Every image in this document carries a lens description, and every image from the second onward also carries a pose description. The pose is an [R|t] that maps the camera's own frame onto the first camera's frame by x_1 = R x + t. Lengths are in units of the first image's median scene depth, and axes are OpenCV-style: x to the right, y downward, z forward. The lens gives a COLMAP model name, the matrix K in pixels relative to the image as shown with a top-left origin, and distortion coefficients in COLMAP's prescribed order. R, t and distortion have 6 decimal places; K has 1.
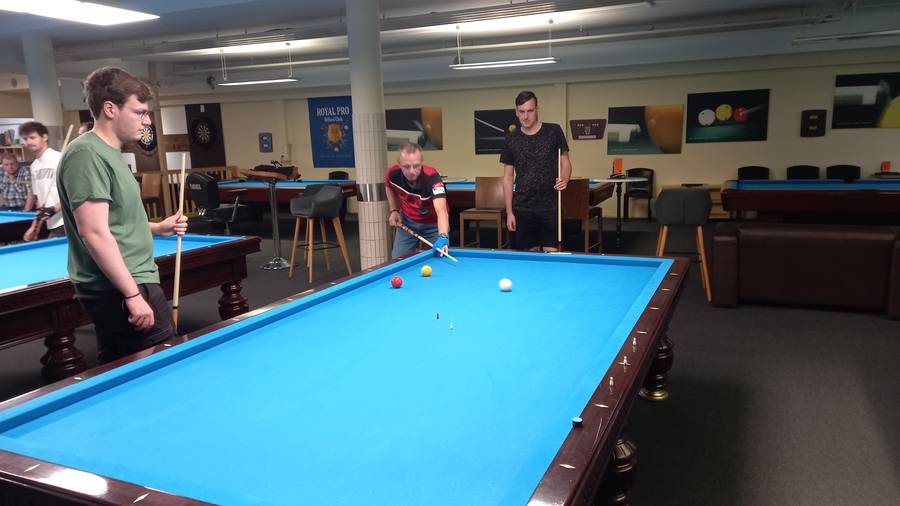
lens RADIAL K [[666.2, 0, 448.9], [0, 666.2, 256.4], [0, 0, 1]] dist [0.053625, -0.023715]
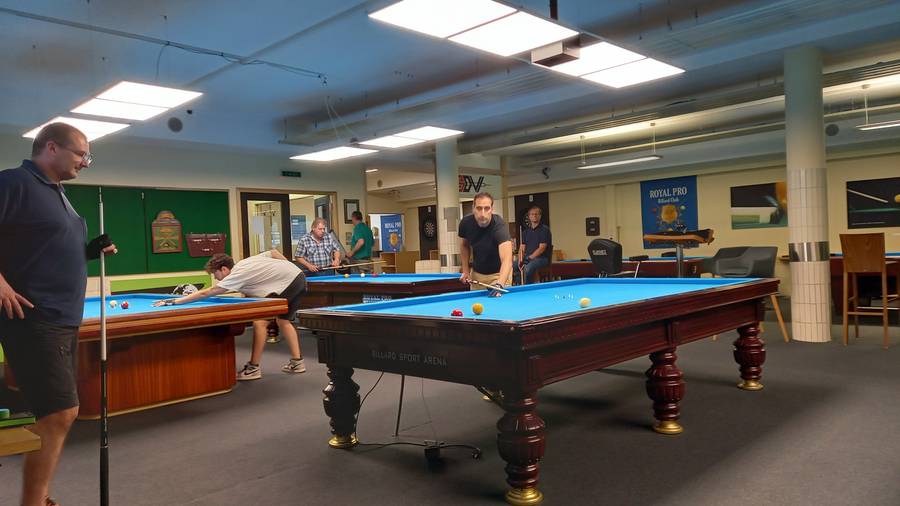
lens RADIAL K [[666.2, 0, 445.9], [0, 666.2, 255.2], [0, 0, 1]] dist [0.053625, -0.023715]
pose [[0.940028, -0.009743, -0.340957, -0.145719], [-0.042863, 0.988294, -0.146415, 0.036613], [0.338392, 0.152248, 0.928607, -0.027771]]
